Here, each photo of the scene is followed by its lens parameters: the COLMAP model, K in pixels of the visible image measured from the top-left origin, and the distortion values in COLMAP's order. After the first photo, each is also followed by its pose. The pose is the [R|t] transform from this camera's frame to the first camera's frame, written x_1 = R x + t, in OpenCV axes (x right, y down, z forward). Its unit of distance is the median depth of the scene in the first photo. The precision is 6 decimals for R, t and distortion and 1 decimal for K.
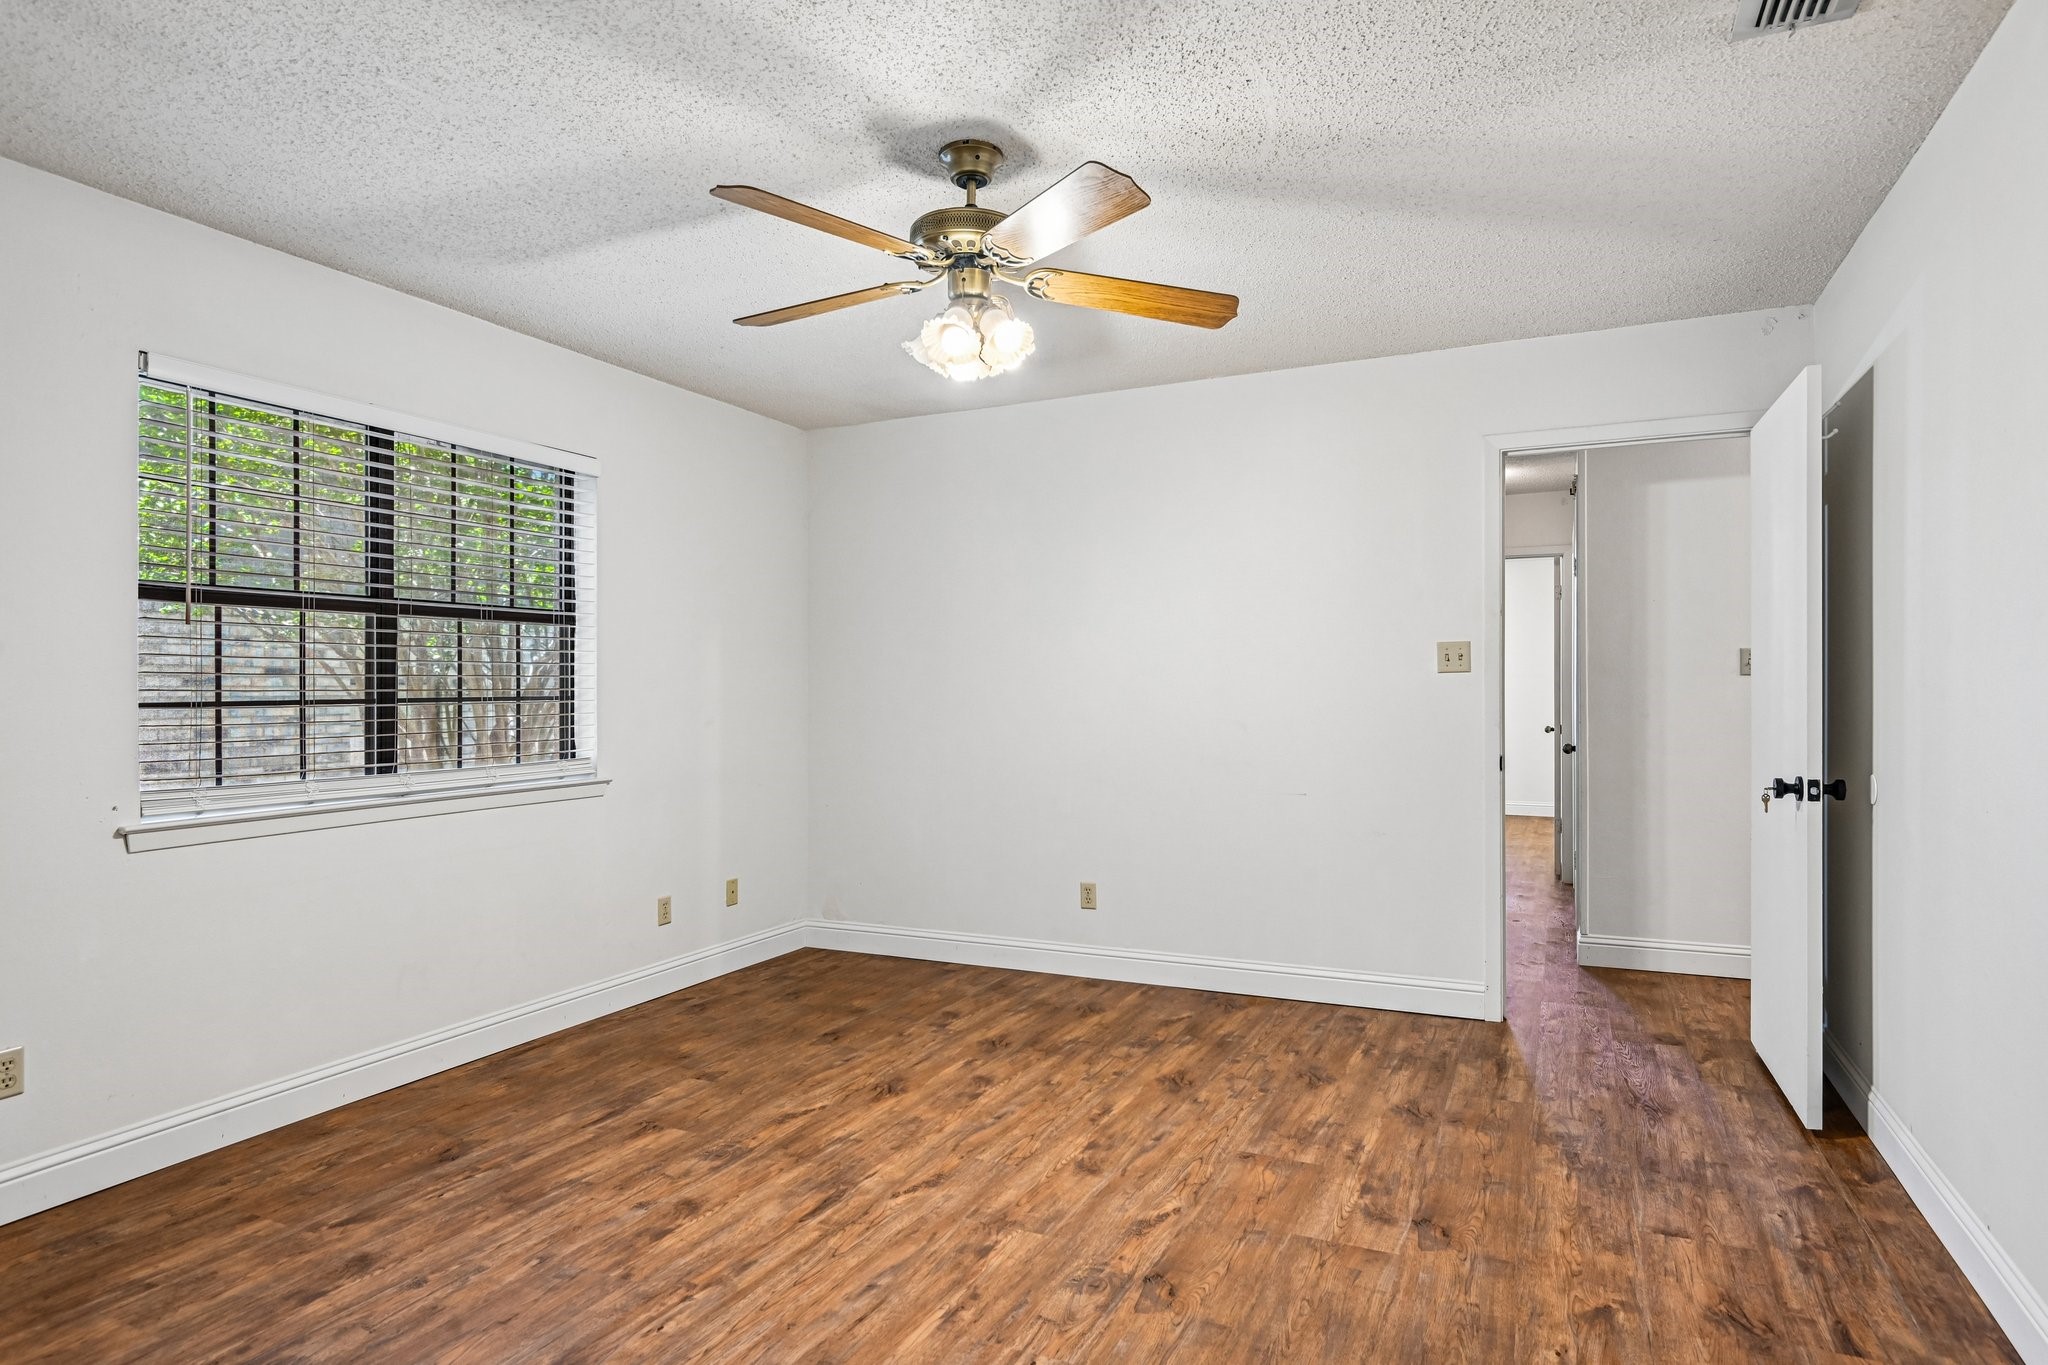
lens RADIAL K [[1126.6, 0, 1026.6], [0, 1126.6, 697.3], [0, 0, 1]] dist [0.024316, -0.030652]
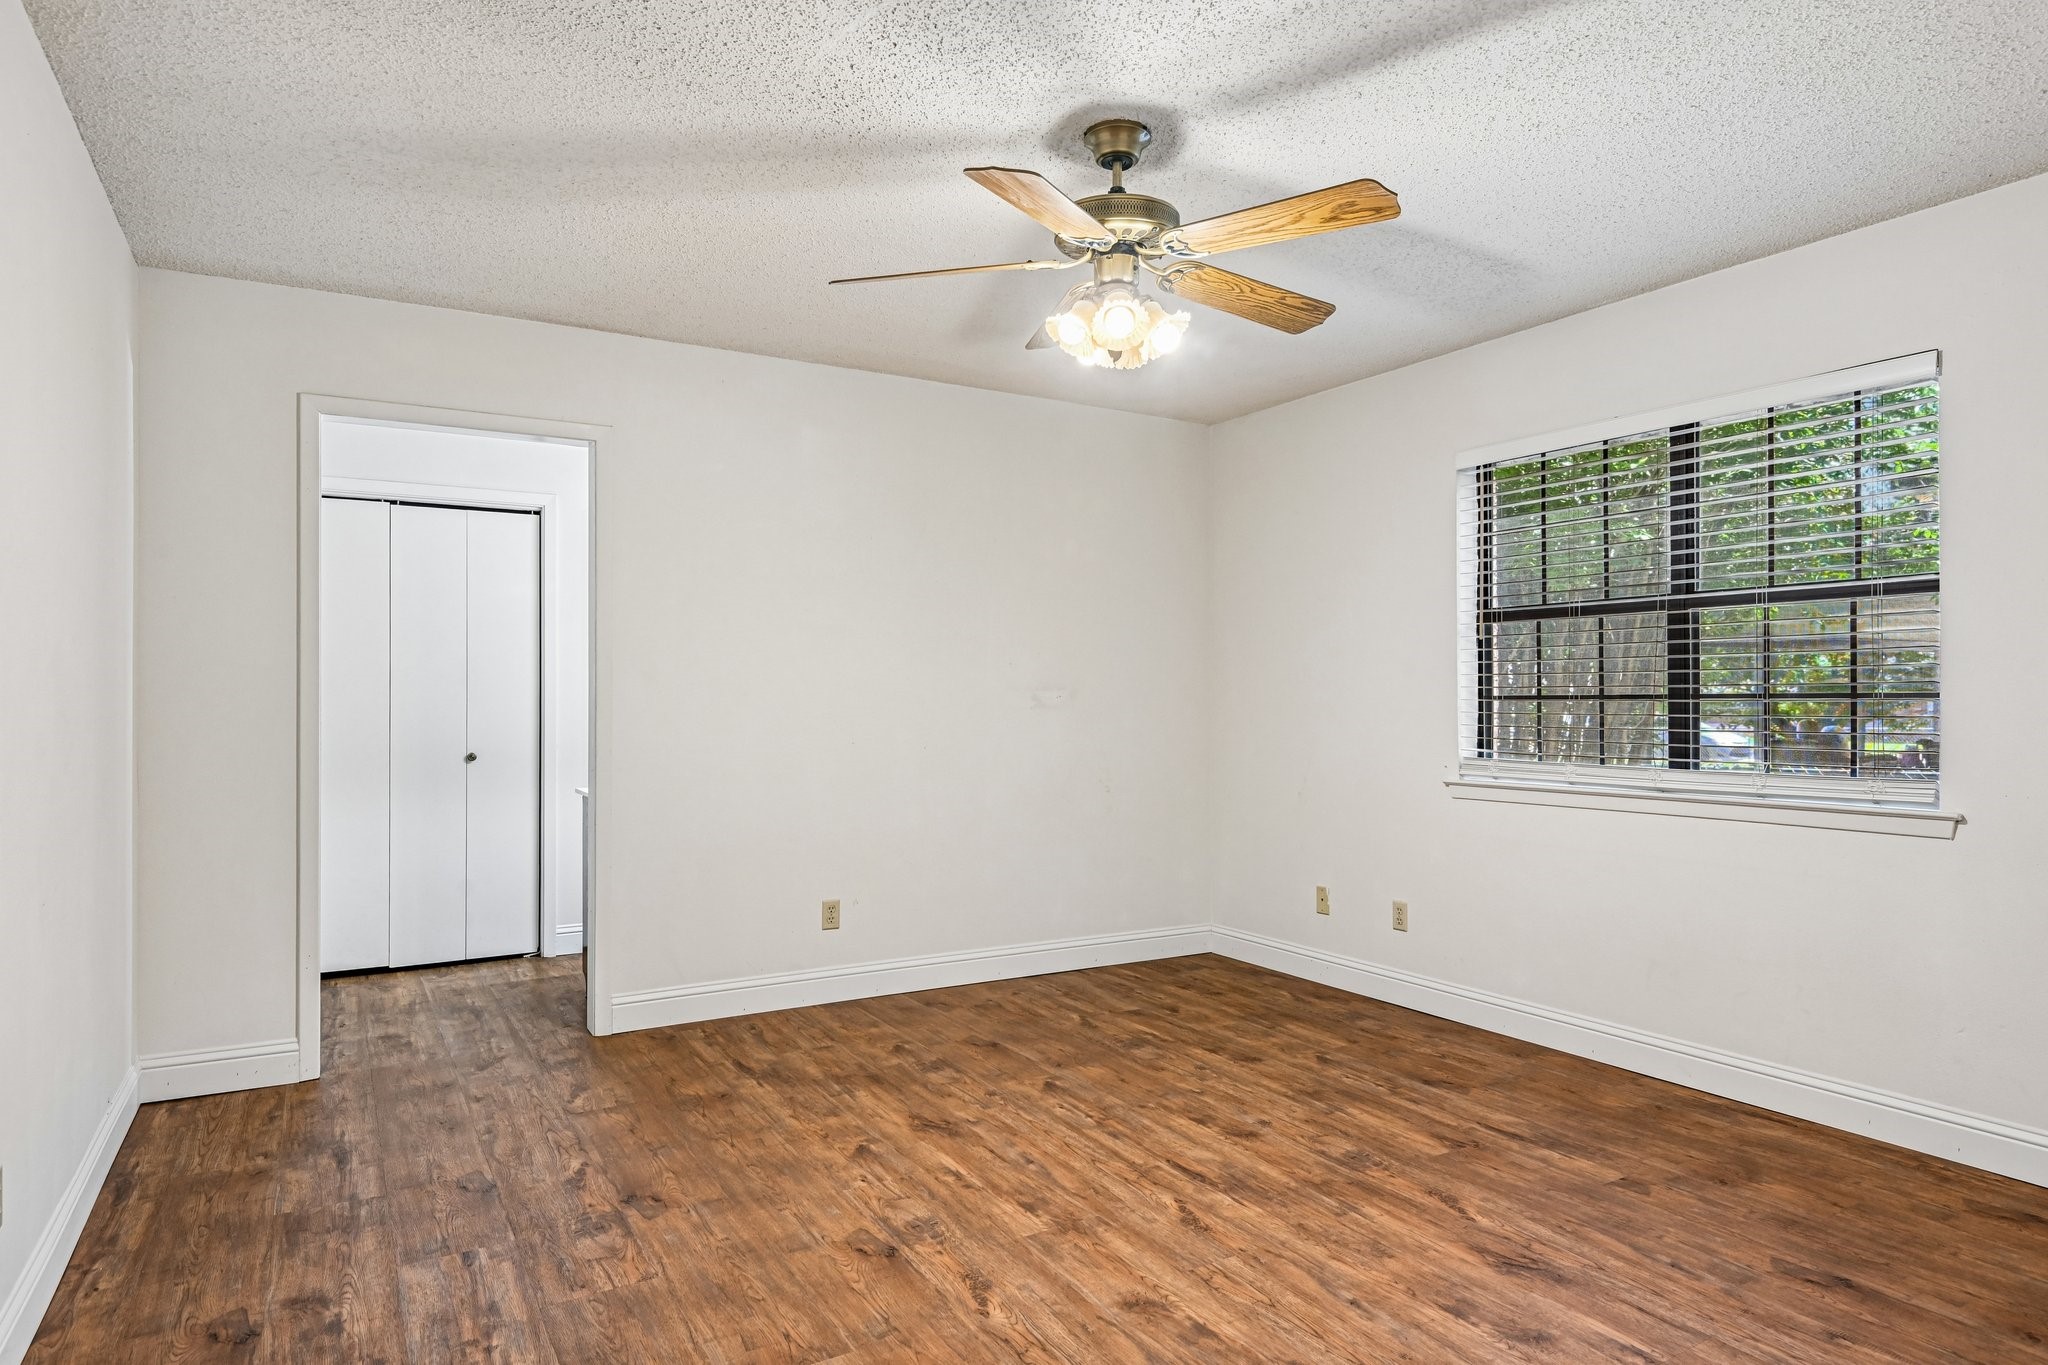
lens RADIAL K [[1173.1, 0, 1057.3], [0, 1173.1, 691.2], [0, 0, 1]] dist [-0.004949, -0.003580]
pose [[-0.531724, 0.006377, -0.846894, 0.784635], [0.002818, 0.999979, 0.005761, -0.011960], [0.846913, 0.000677, -0.531731, 1.414256]]
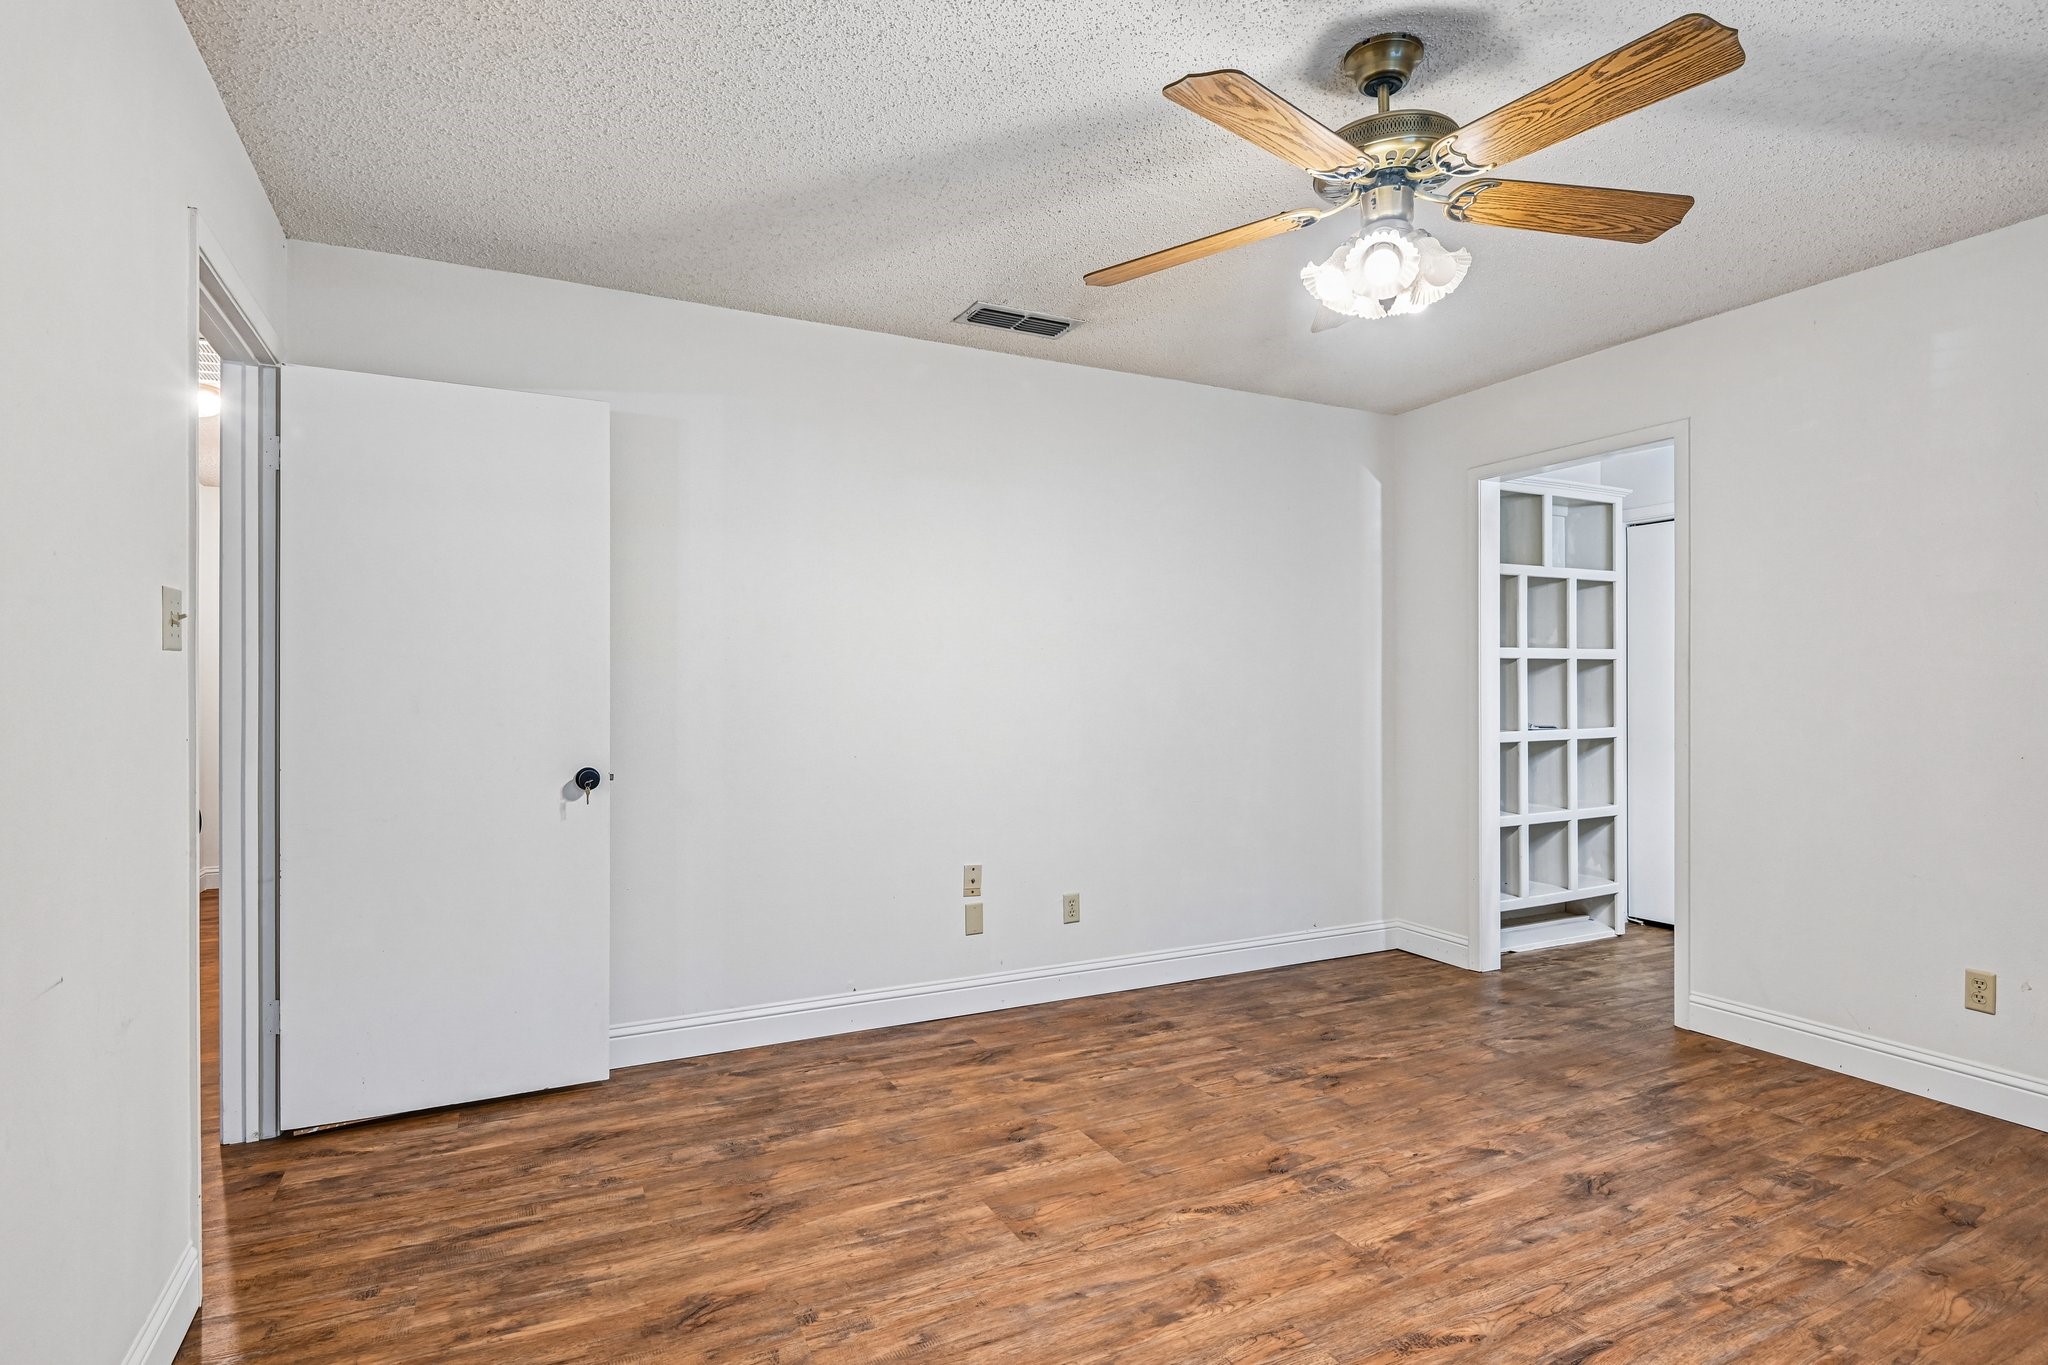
lens RADIAL K [[1062.9, 0, 1024.0], [0, 1062.9, 682.5], [0, 0, 1]] dist [-0.016493, 0.000964]
pose [[-0.796418, 0.009392, 0.604674, -0.299721], [0.005501, 0.999951, -0.008286, -0.001676], [-0.604722, -0.003272, -0.796430, 1.709694]]
